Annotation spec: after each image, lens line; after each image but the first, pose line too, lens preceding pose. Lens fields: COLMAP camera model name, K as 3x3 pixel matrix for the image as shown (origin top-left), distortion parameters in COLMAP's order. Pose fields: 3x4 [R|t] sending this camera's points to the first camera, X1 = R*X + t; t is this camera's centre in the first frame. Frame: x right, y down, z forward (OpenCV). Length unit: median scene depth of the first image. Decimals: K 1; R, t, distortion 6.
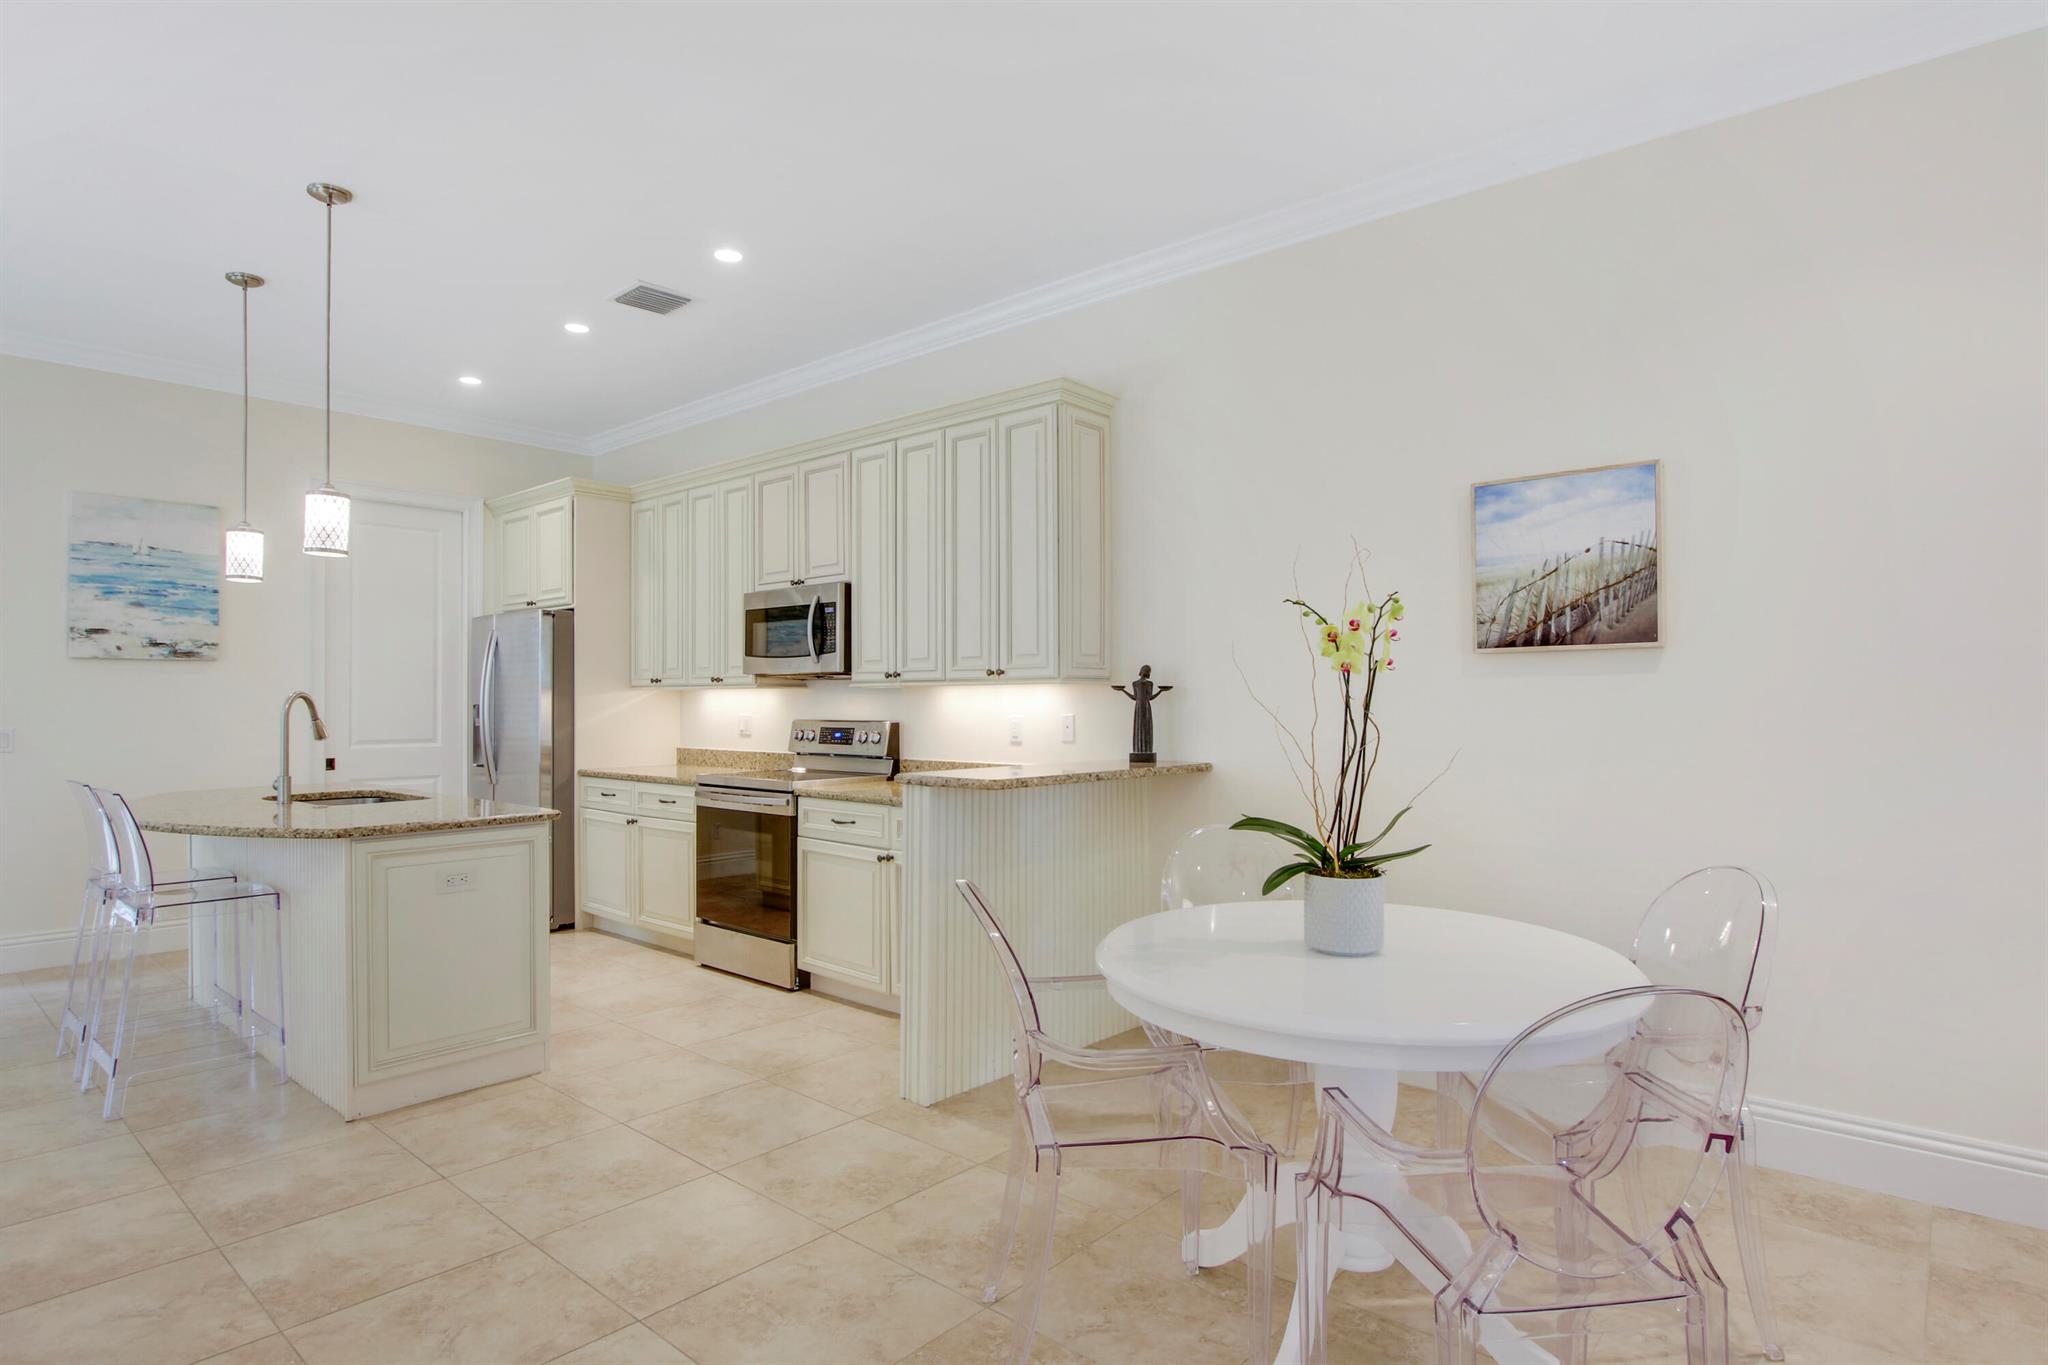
lens RADIAL K [[1069.1, 0, 1034.8], [0, 1069.1, 690.1], [0, 0, 1]] dist [-0.038462, 0.000079]
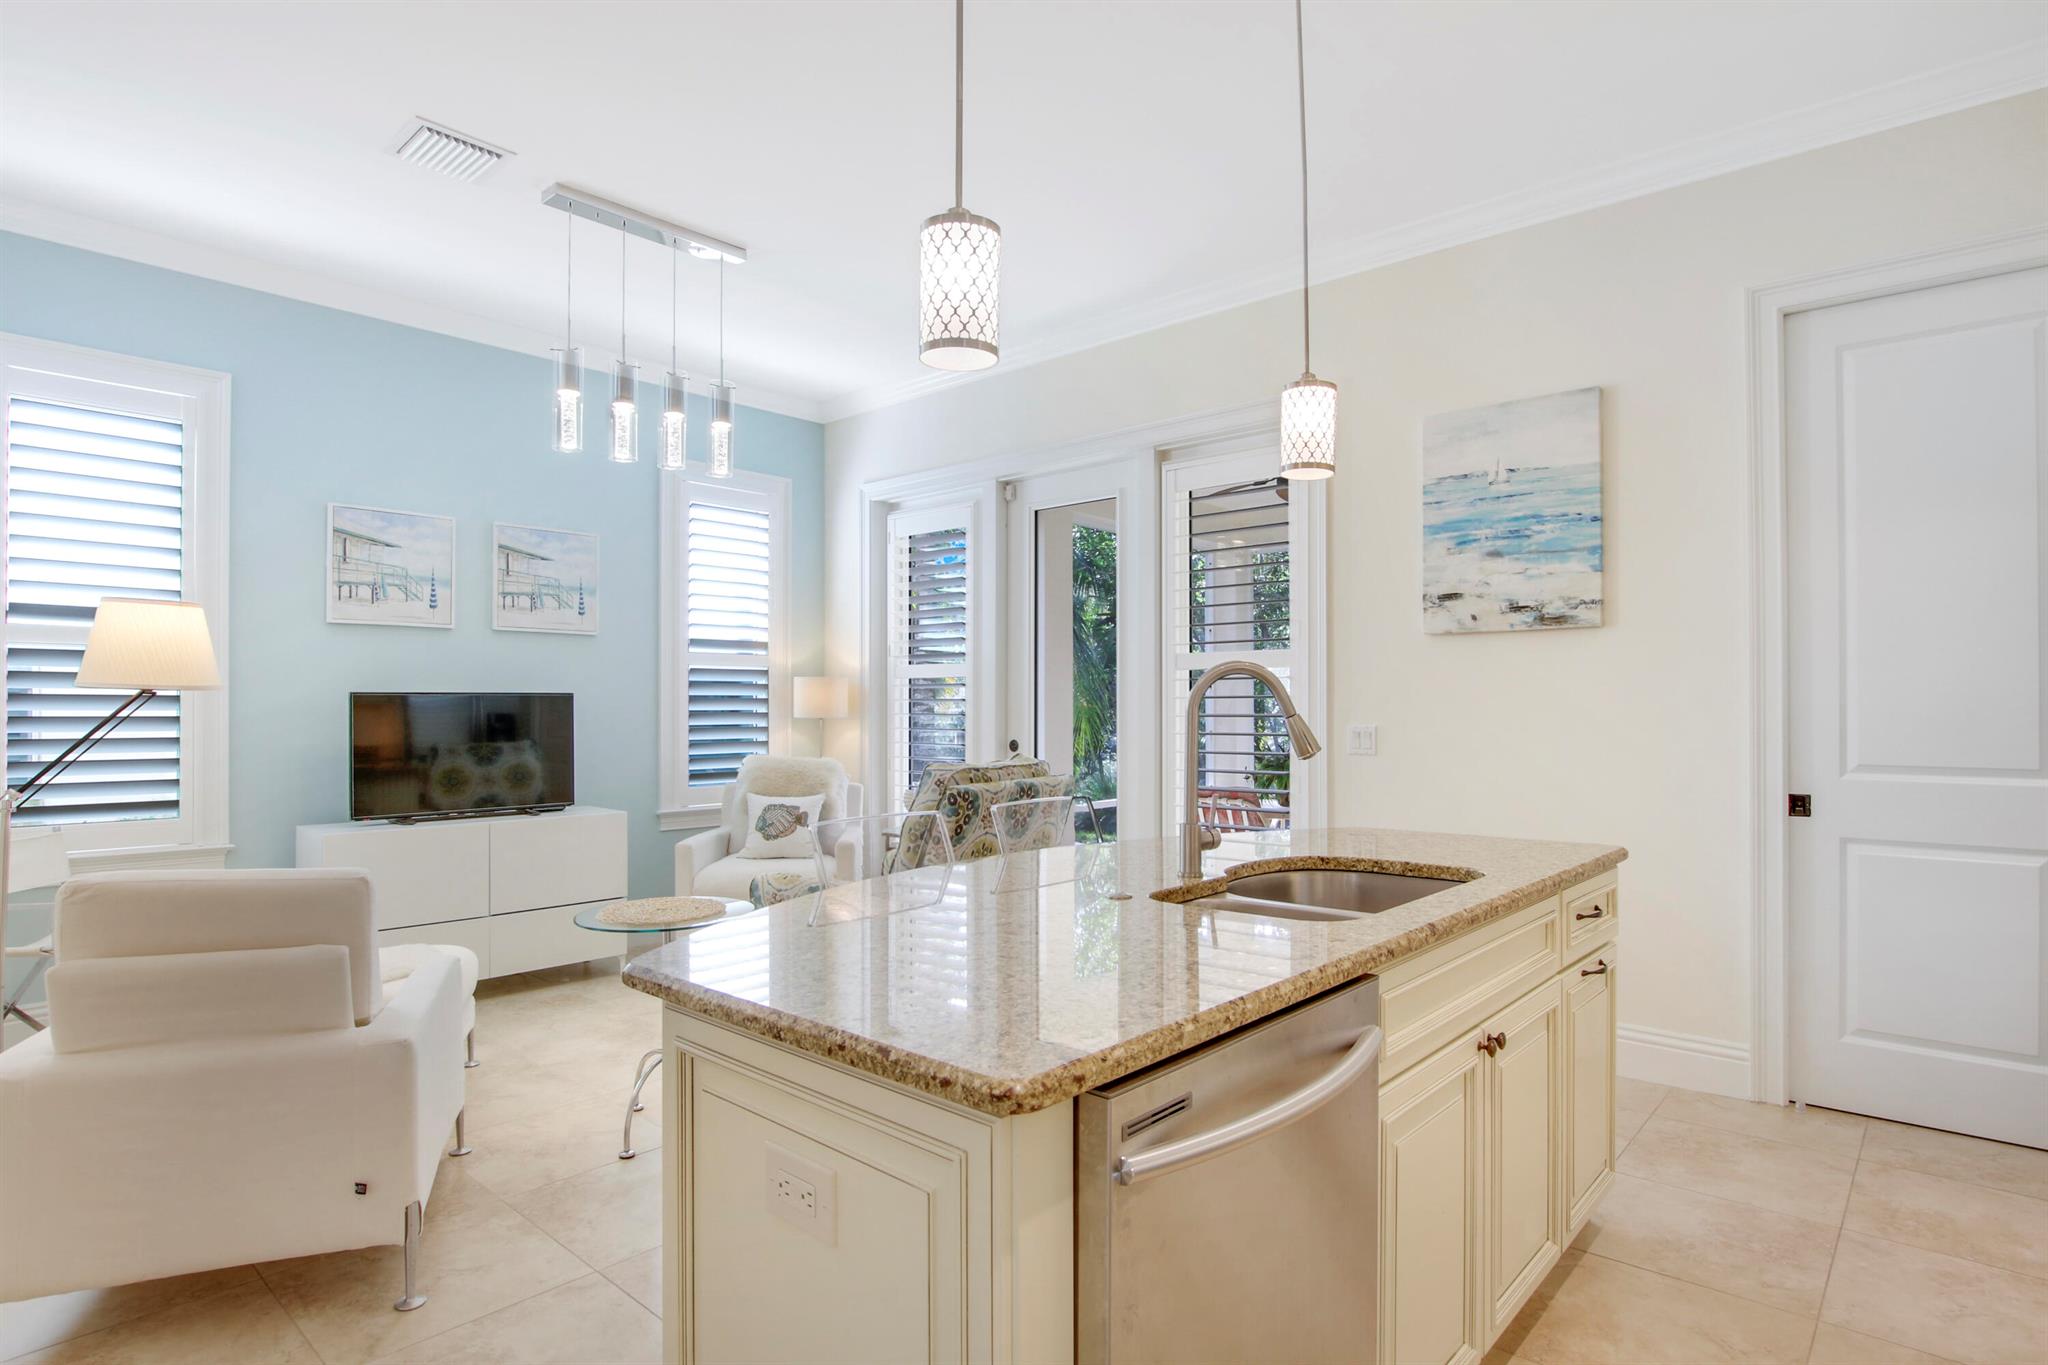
lens RADIAL K [[1069.1, 0, 1034.8], [0, 1069.1, 690.1], [0, 0, 1]] dist [-0.038462, 0.000079]
pose [[-0.027295, -0.012481, -0.999549, -0.141329], [0.008032, 0.999887, -0.012705, 0.017128], [0.999595, -0.008375, -0.027192, 0.730414]]
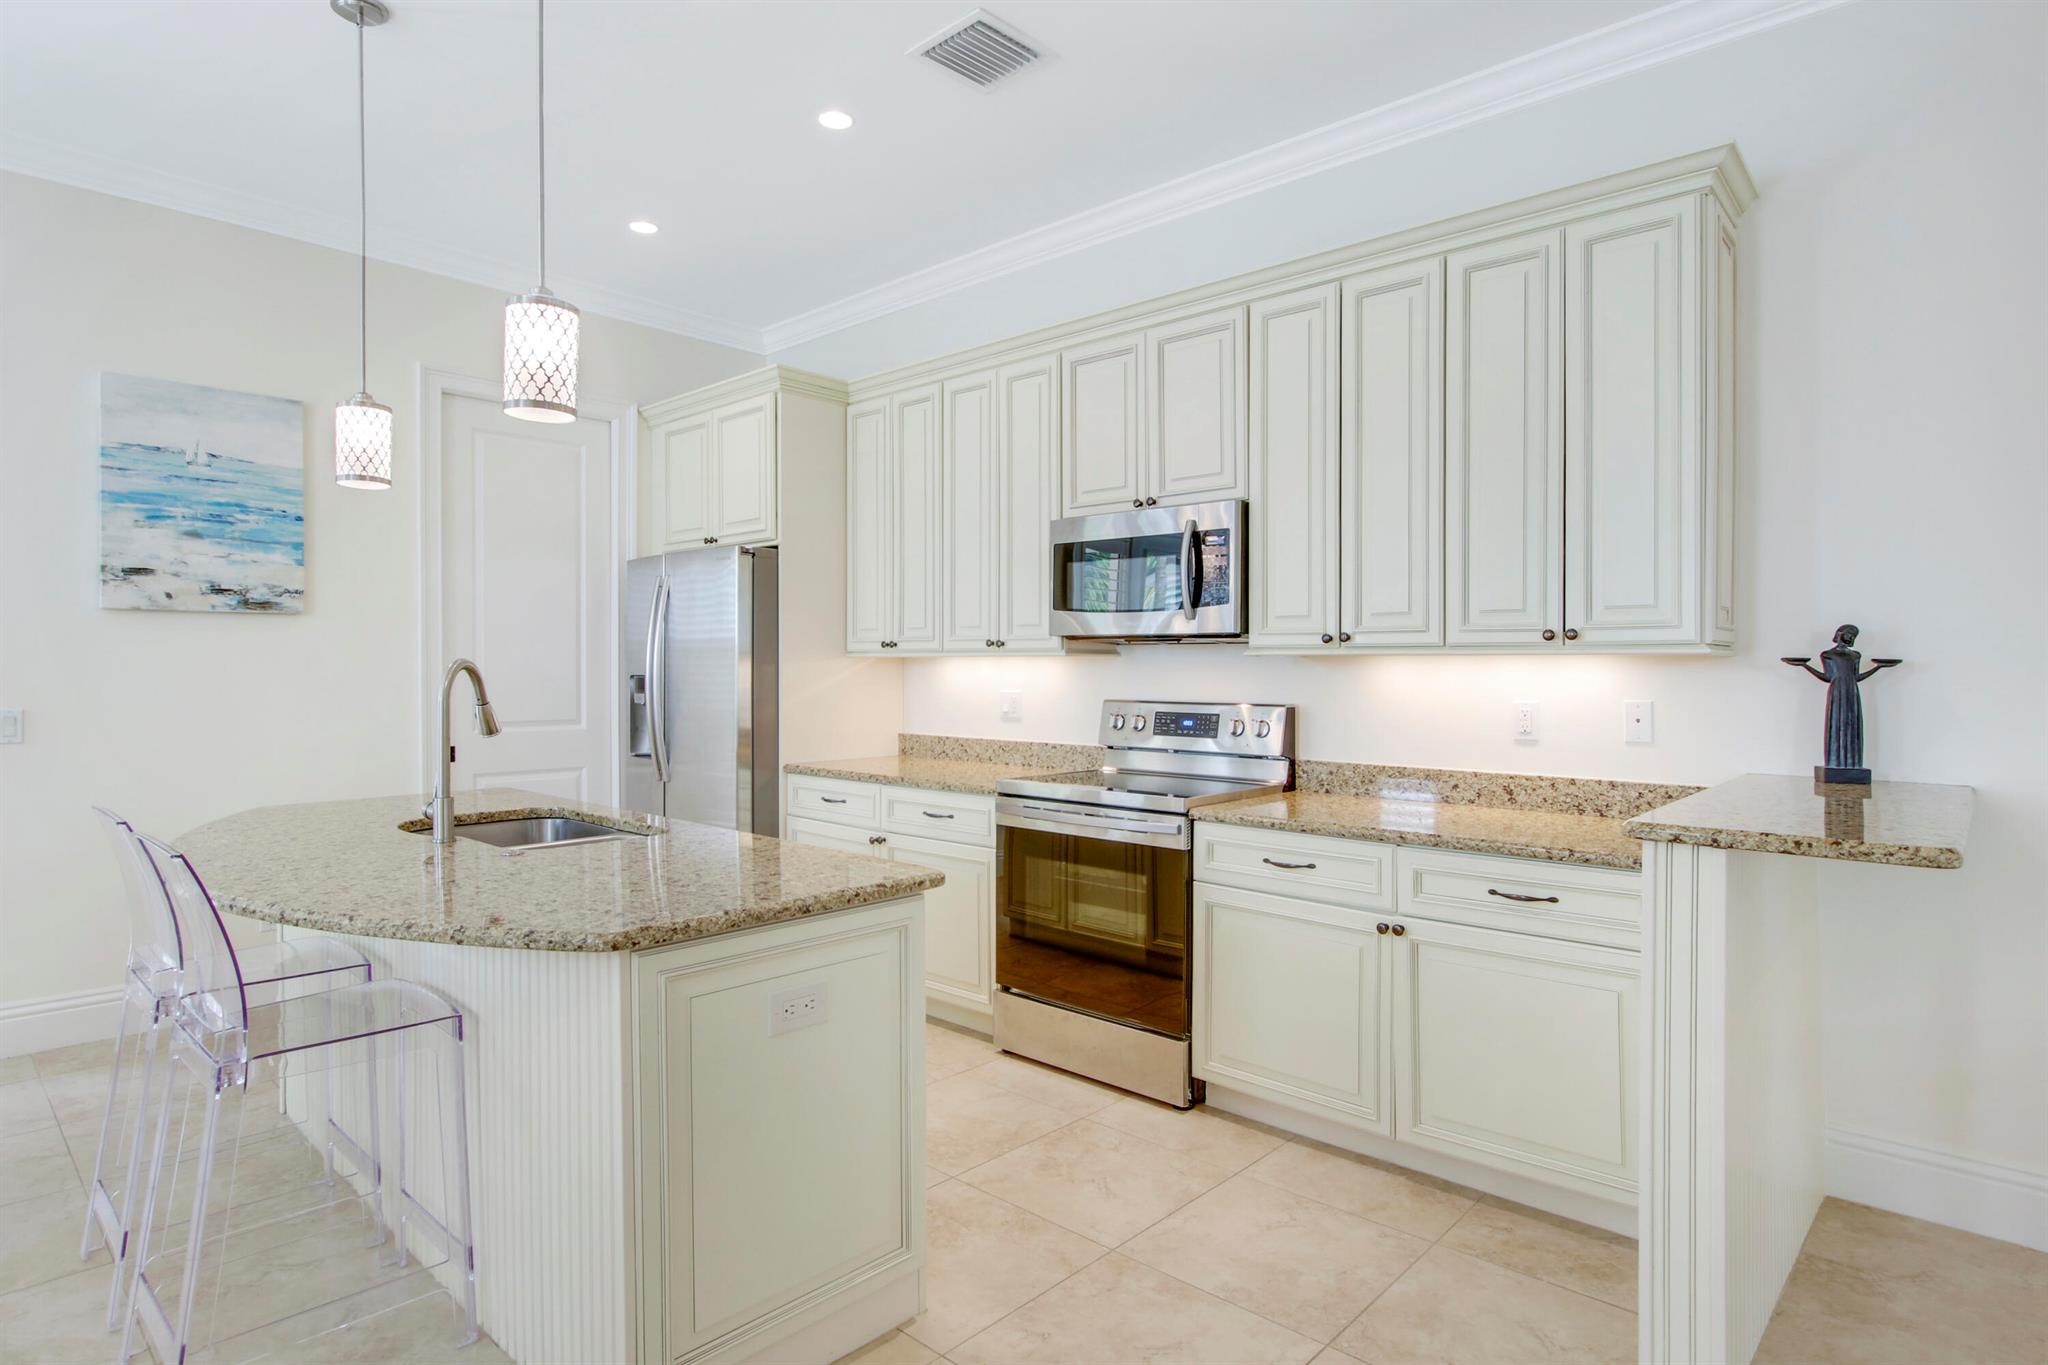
lens RADIAL K [[1069.1, 0, 1034.8], [0, 1069.1, 690.1], [0, 0, 1]] dist [-0.038462, 0.000079]
pose [[0.999638, 0.006140, -0.026188, -0.276891], [-0.005289, 0.999460, 0.032439, -0.002055], [0.026373, -0.032289, 0.999131, 0.307661]]
